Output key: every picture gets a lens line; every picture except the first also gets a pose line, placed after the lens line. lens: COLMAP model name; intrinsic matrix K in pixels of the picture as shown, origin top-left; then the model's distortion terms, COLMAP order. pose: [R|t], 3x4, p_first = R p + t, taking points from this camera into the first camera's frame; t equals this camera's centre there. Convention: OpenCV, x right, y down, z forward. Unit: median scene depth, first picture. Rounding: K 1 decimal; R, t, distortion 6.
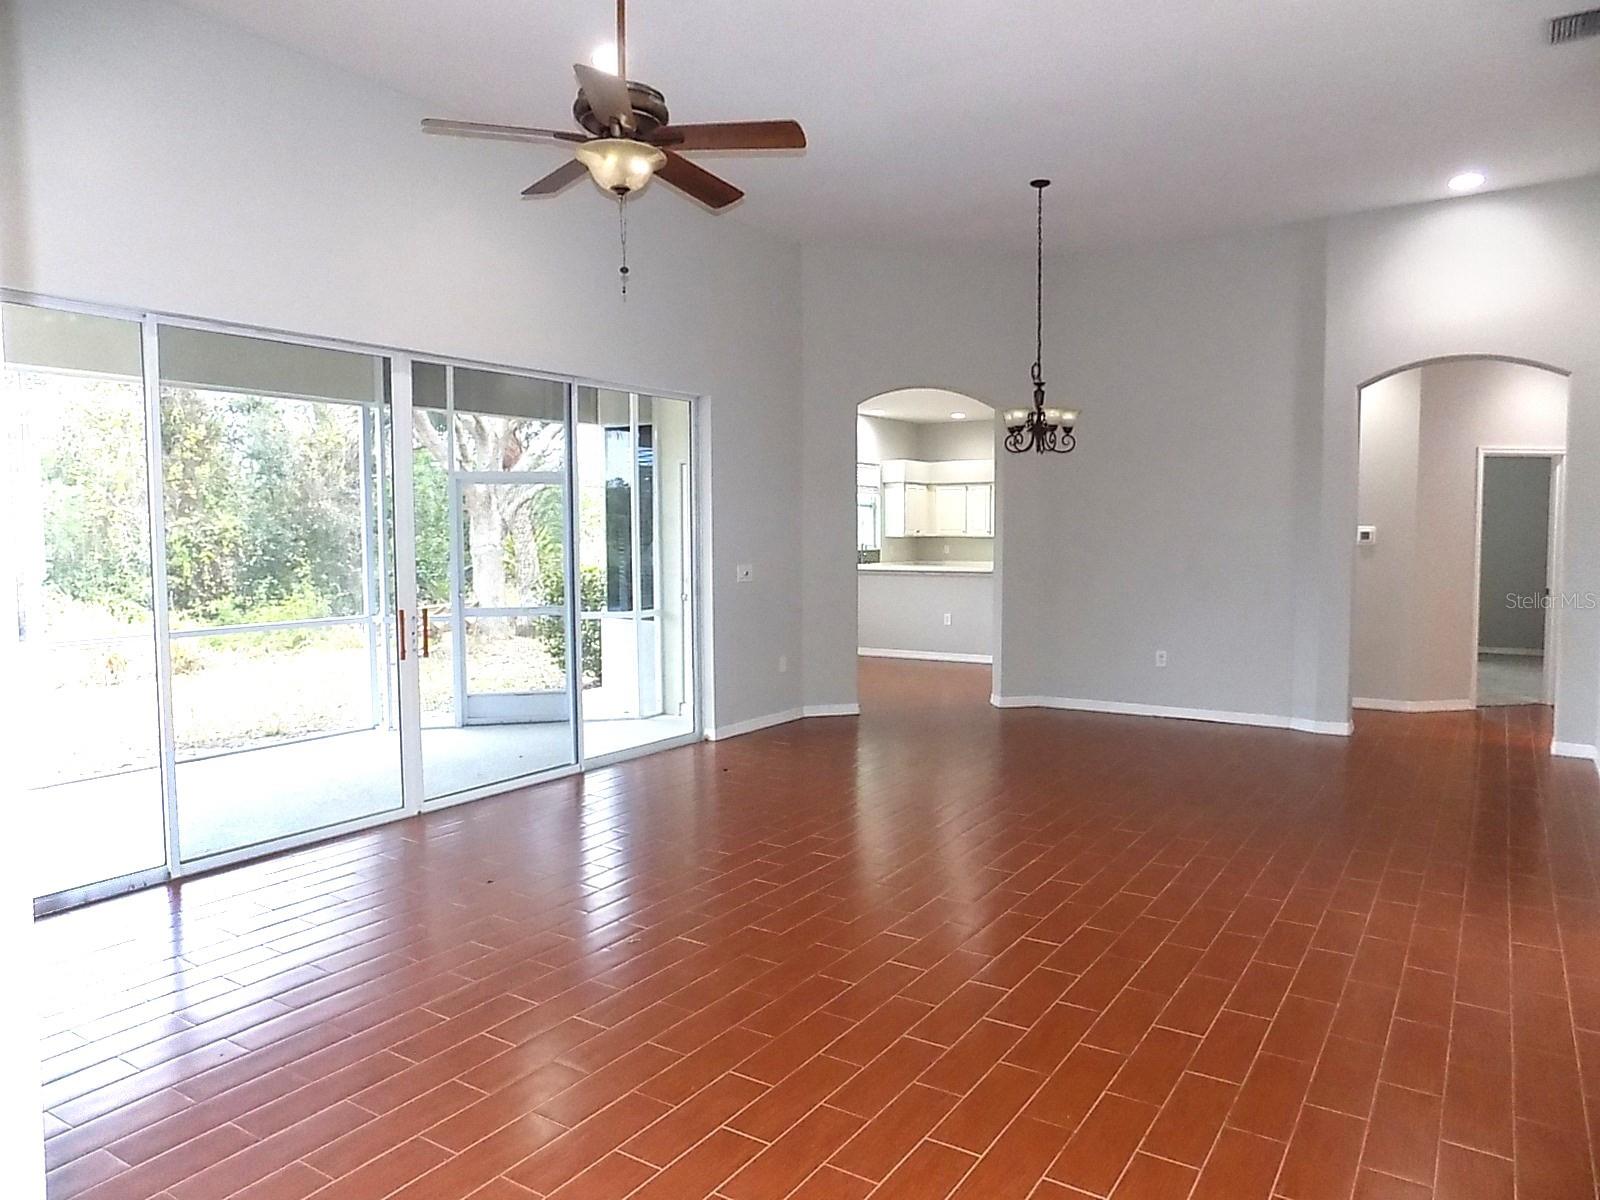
lens RADIAL K [[1080.5, 0, 800.0], [0, 1080.5, 600.0], [0, 0, 1]] dist [-0.067473, 0.072013]
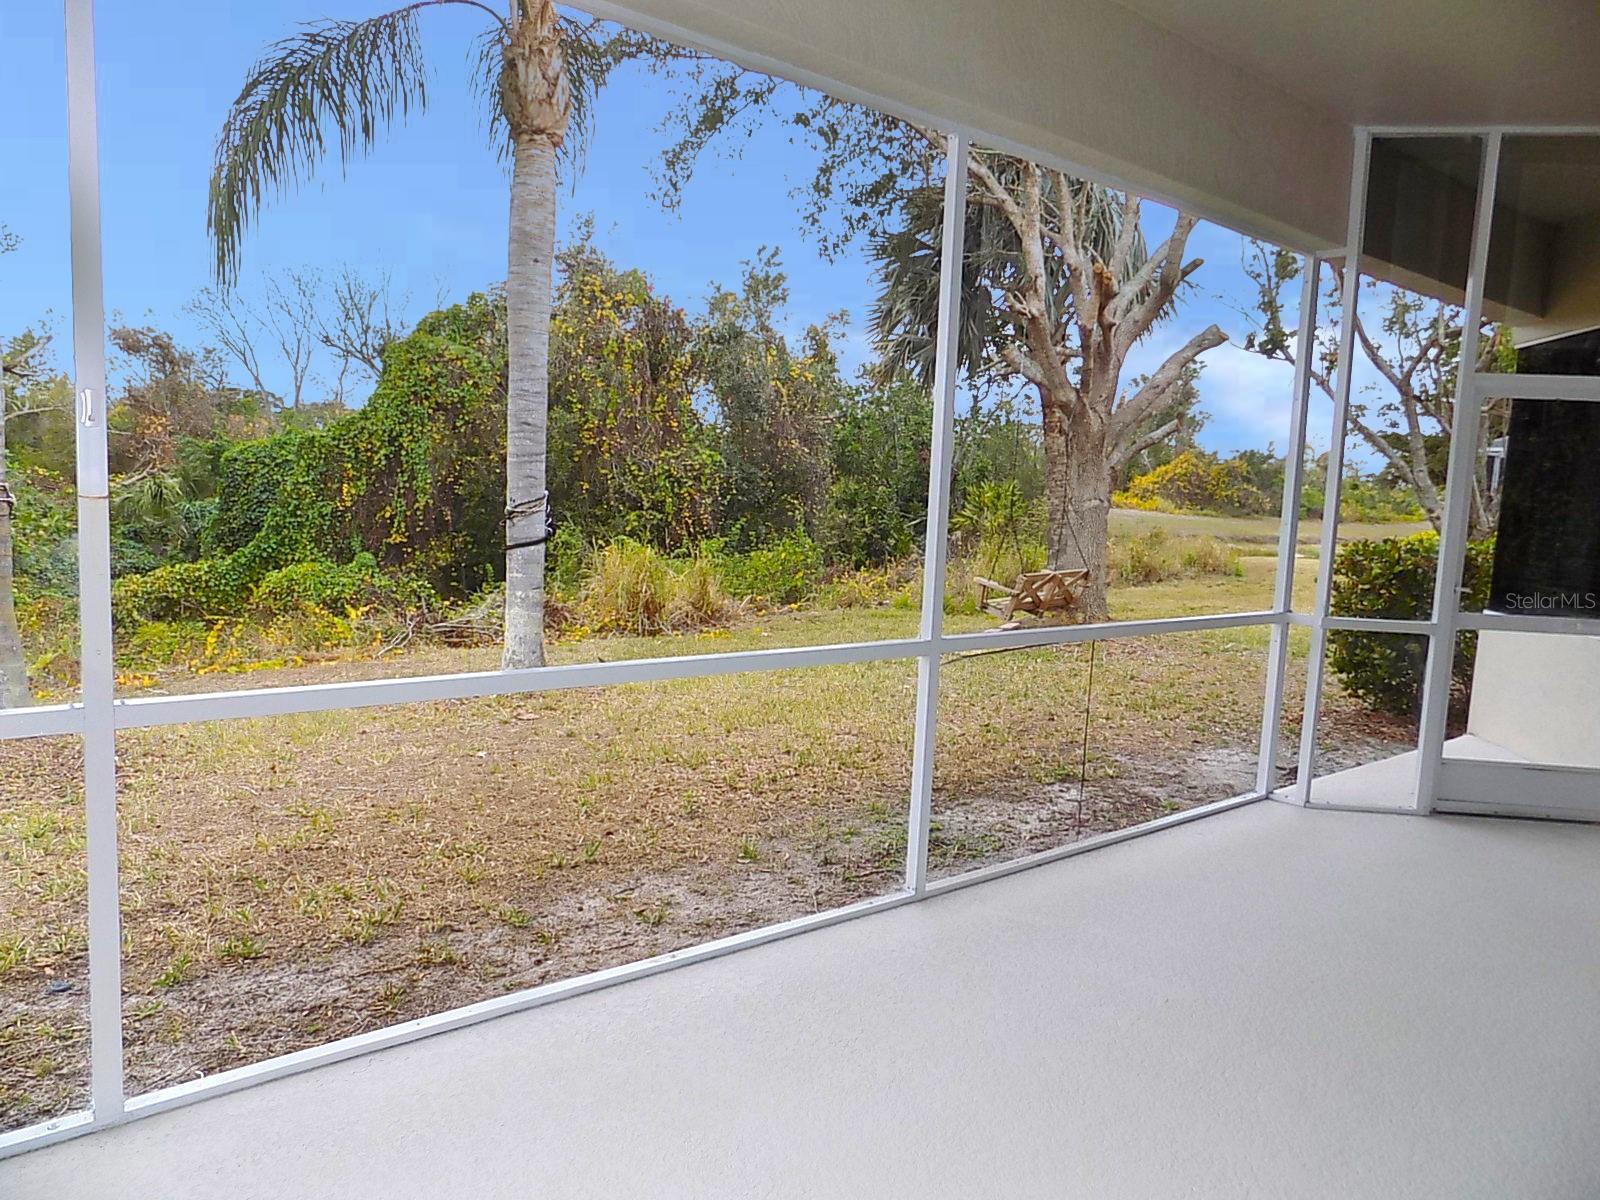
lens RADIAL K [[1080.5, 0, 800.0], [0, 1080.5, 600.0], [0, 0, 1]] dist [-0.067473, 0.072013]
pose [[0.947152, 0.085251, -0.309249, -0.151794], [-0.073439, 0.996063, 0.049660, -0.000498], [0.312265, -0.024325, 0.949684, 0.111982]]
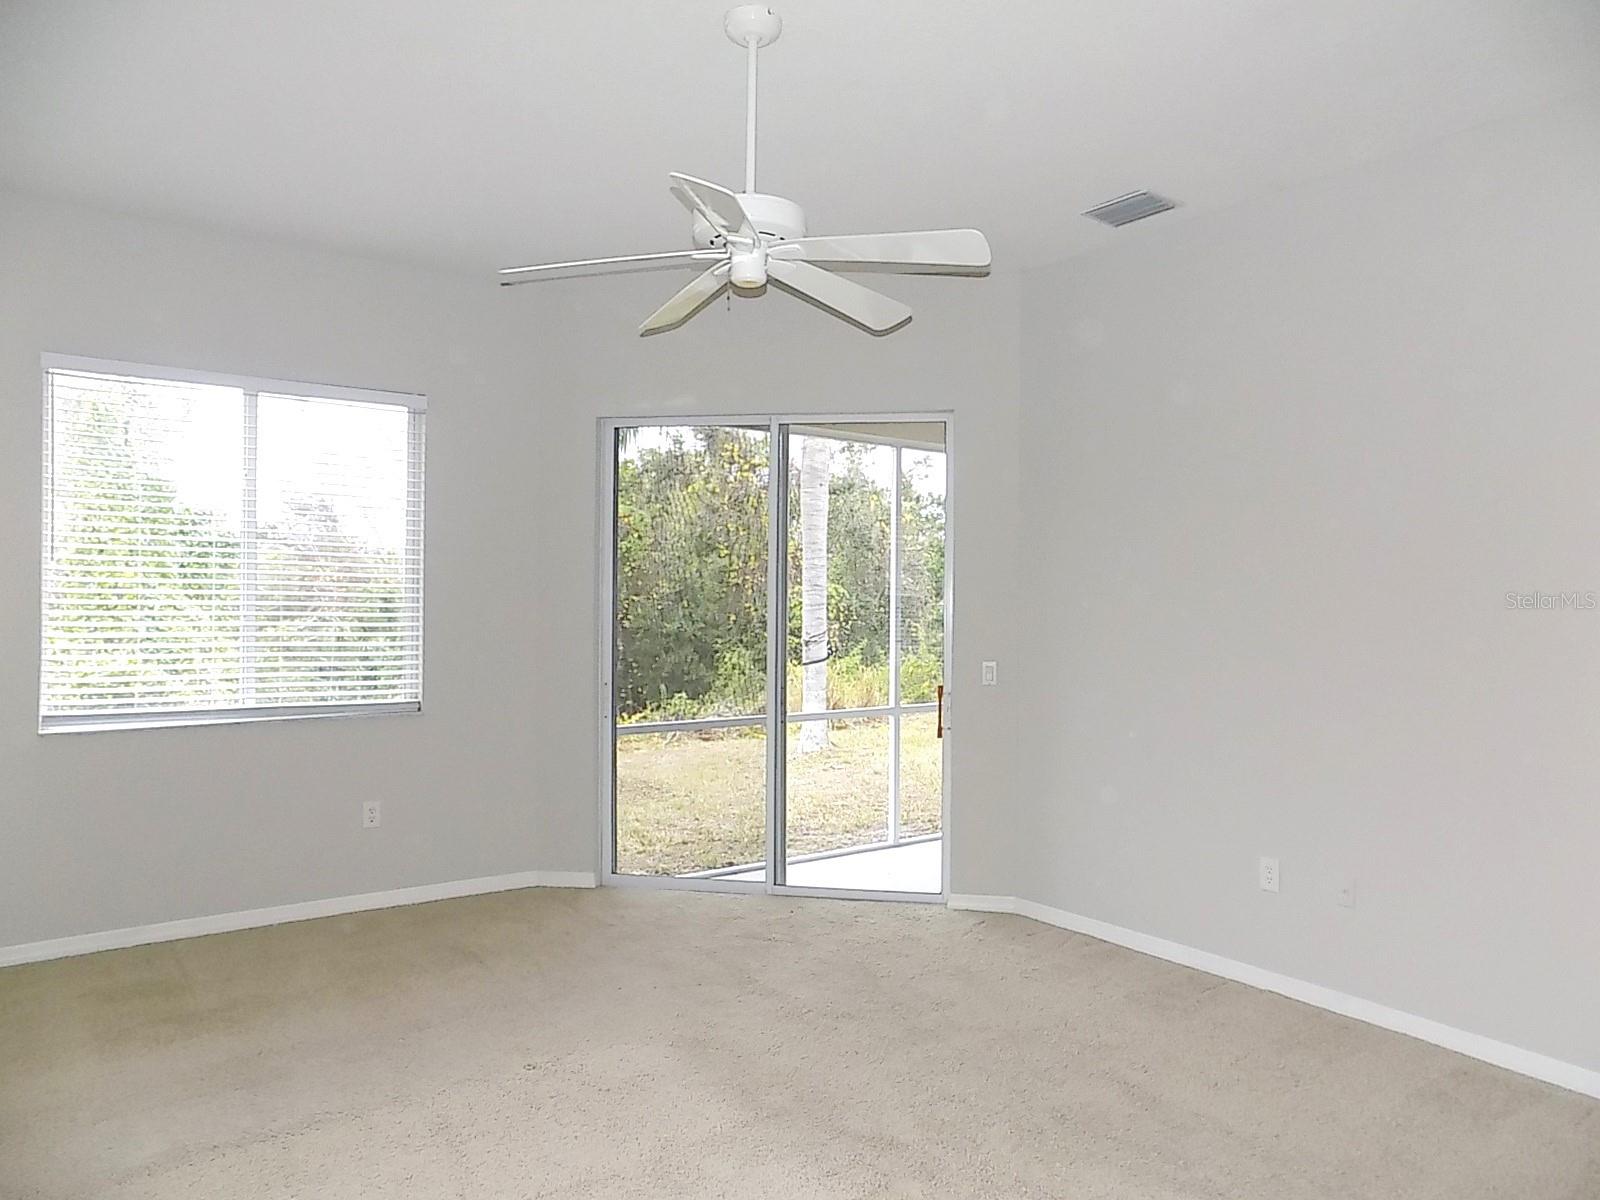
lens RADIAL K [[1080.5, 0, 800.0], [0, 1080.5, 600.0], [0, 0, 1]] dist [-0.067473, 0.072013]
pose [[0.932588, 0.015285, -0.360620, -0.155188], [-0.038919, 0.997536, -0.058367, 0.005967], [0.358839, 0.068467, 0.930885, -0.081666]]
